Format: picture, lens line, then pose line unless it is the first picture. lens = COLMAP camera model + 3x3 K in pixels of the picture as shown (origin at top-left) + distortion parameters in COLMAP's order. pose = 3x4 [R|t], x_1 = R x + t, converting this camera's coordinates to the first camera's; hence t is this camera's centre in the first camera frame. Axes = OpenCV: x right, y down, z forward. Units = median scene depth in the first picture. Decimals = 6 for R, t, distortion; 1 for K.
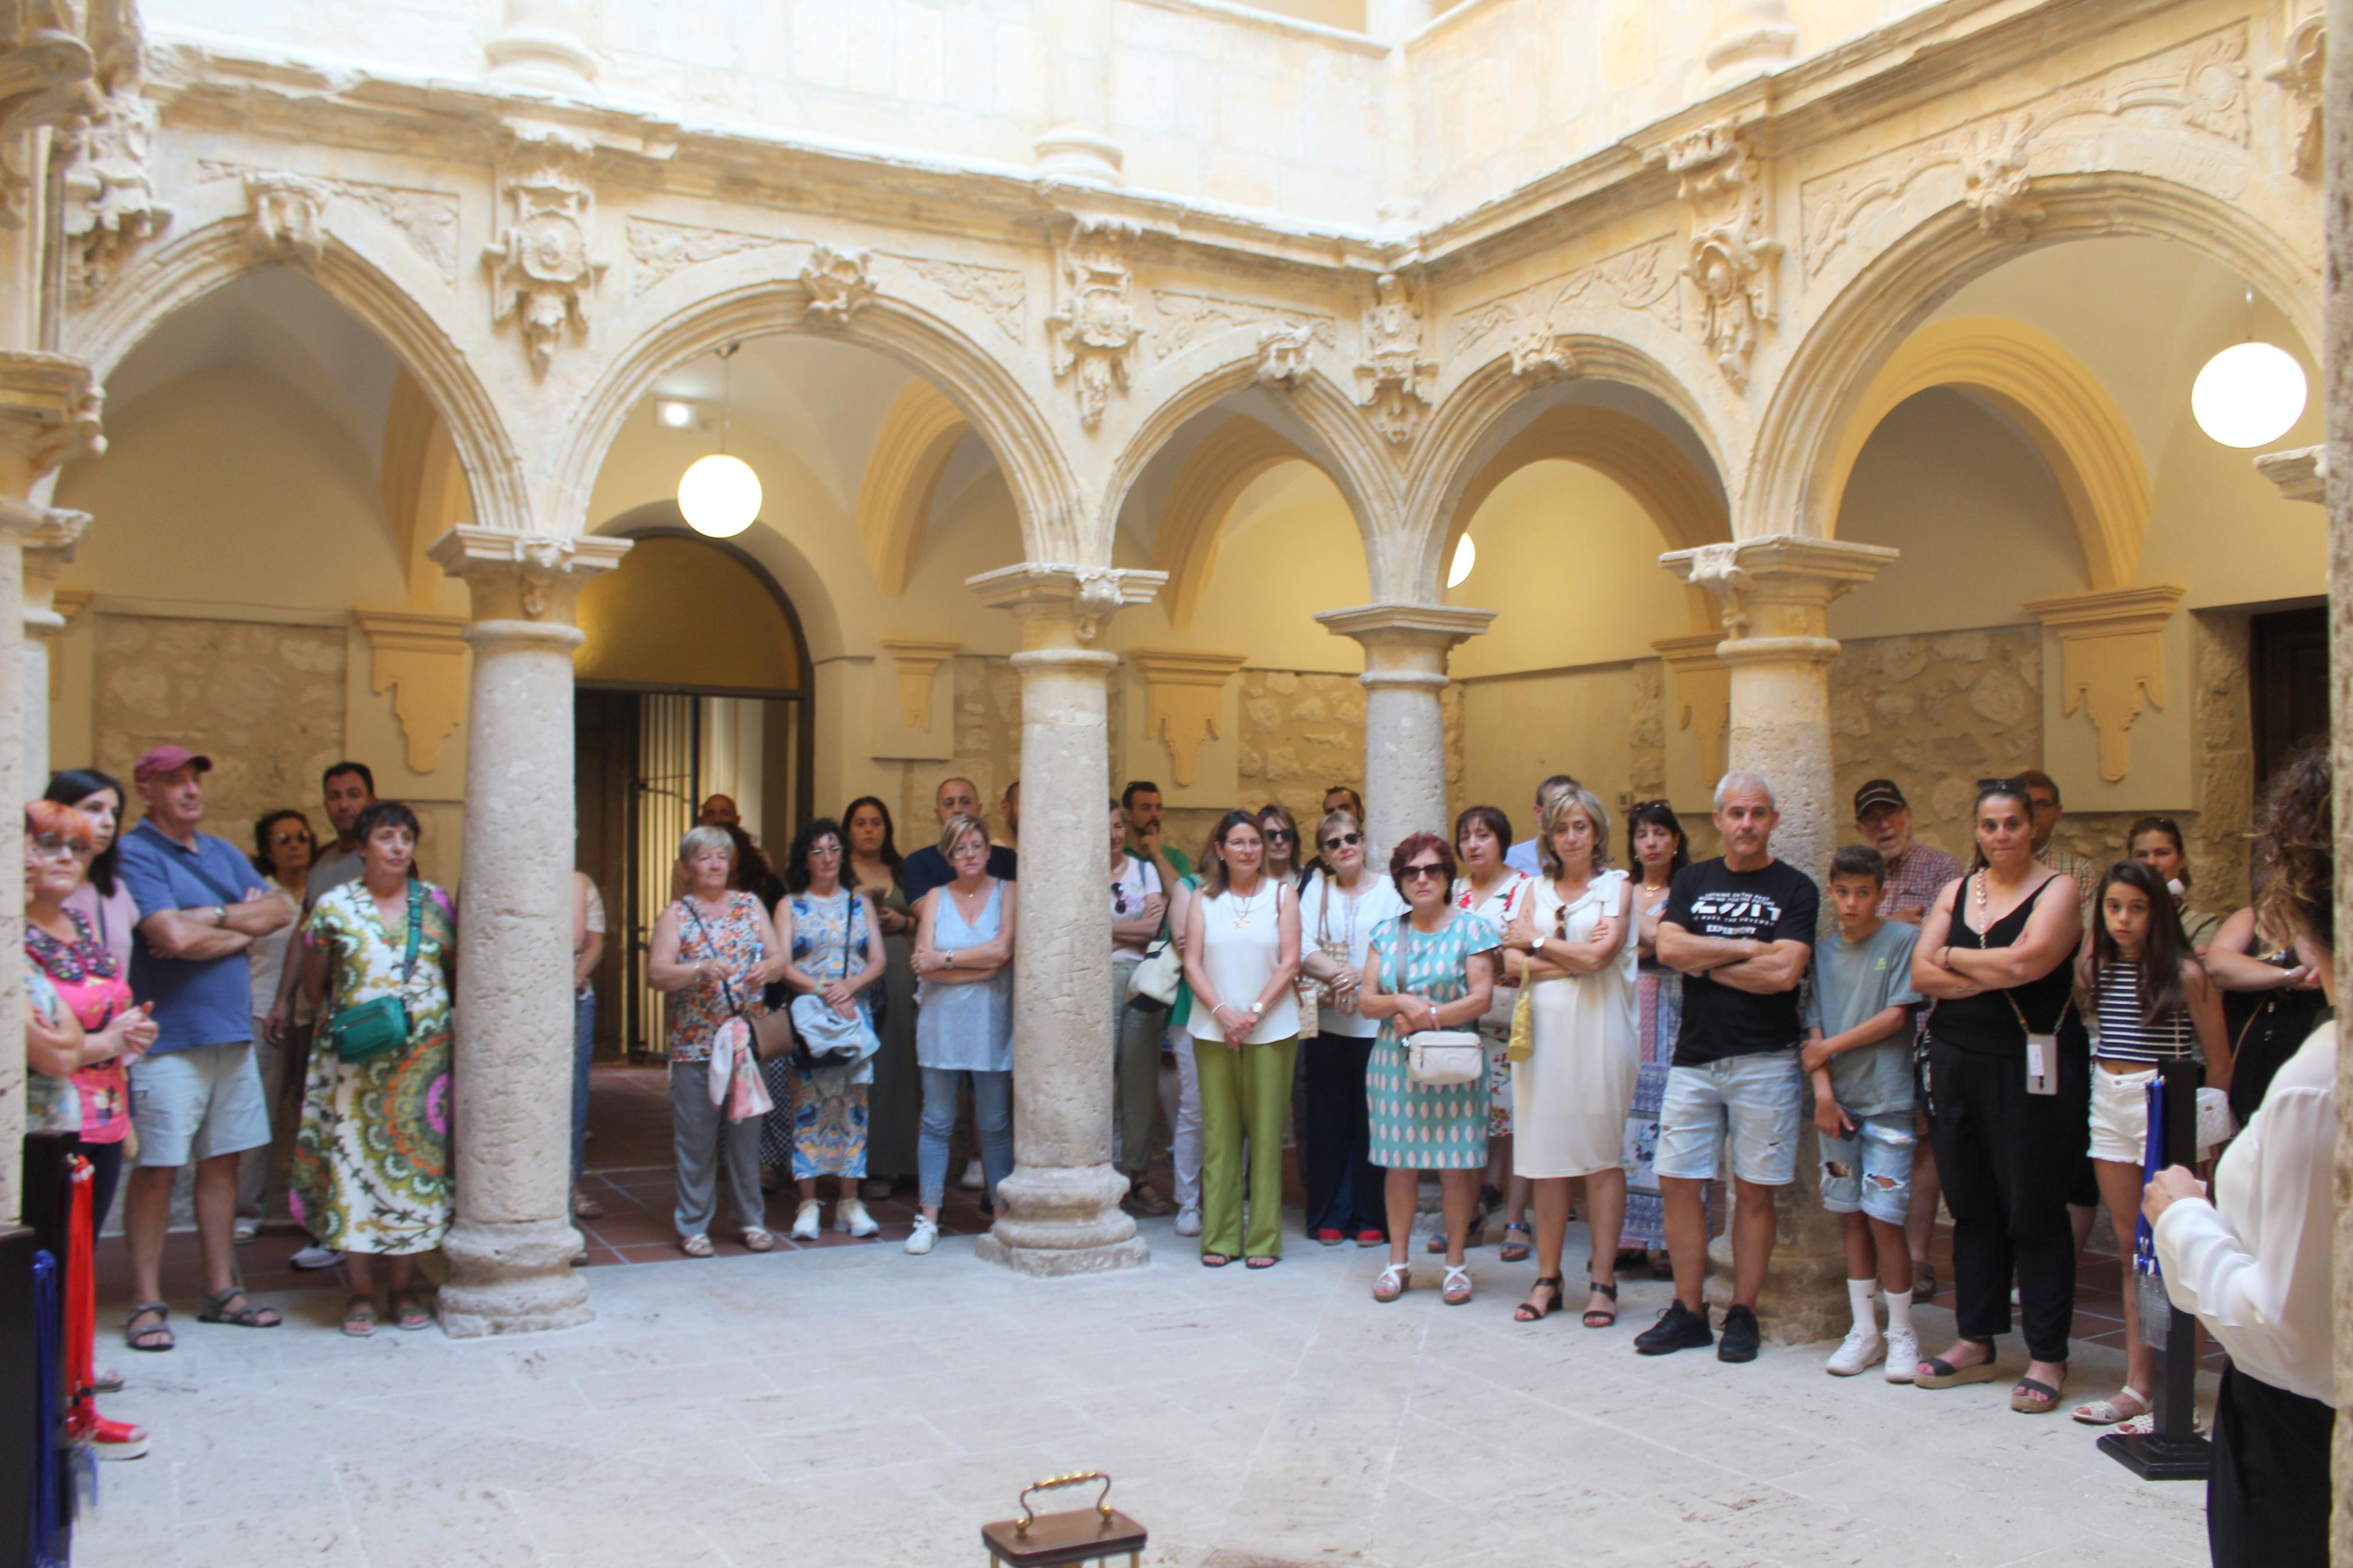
lens RADIAL K [[1989.3, 0, 1170.0], [0, 1989.3, 799.6], [0, 0, 1]] dist [-0.165711, 0.147865]
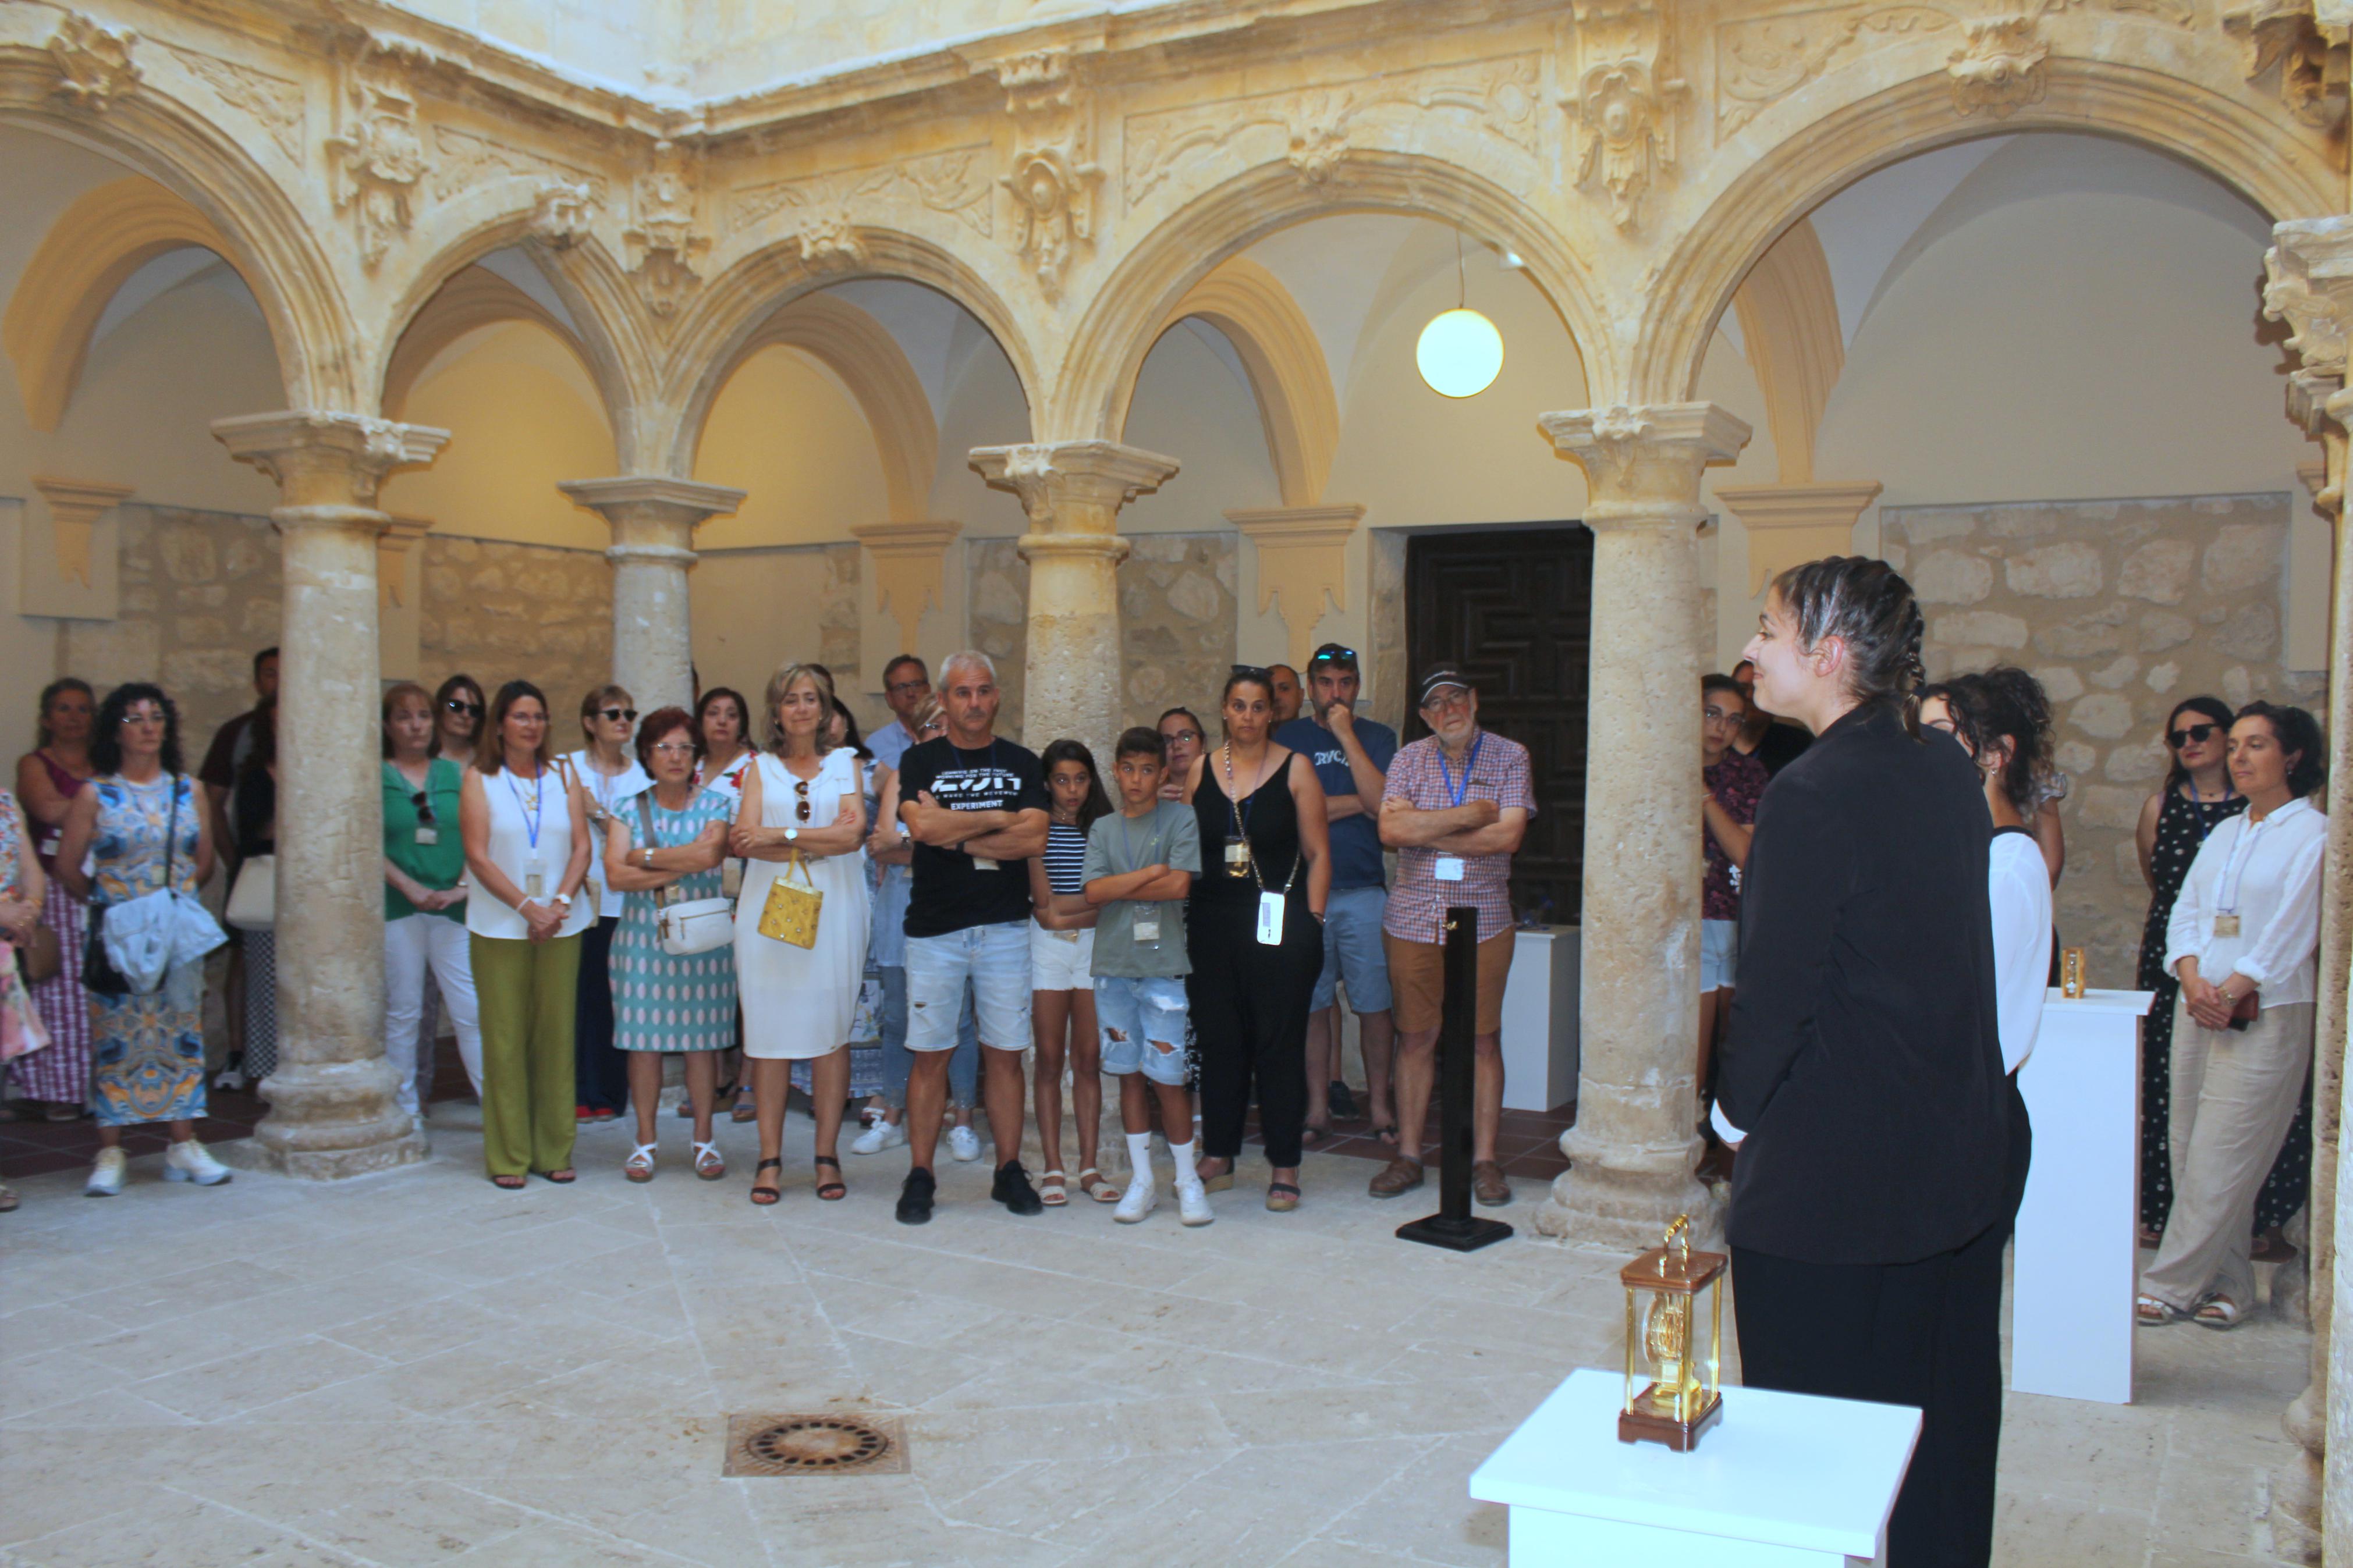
lens RADIAL K [[1989.3, 0, 1194.8], [0, 1989.3, 803.5], [0, 0, 1]] dist [-0.165711, 0.147865]
pose [[0.855789, -0.009037, 0.517246, -0.180174], [-0.023247, 0.998166, 0.055902, 0.003298], [-0.516802, -0.059865, 0.854009, 0.017251]]
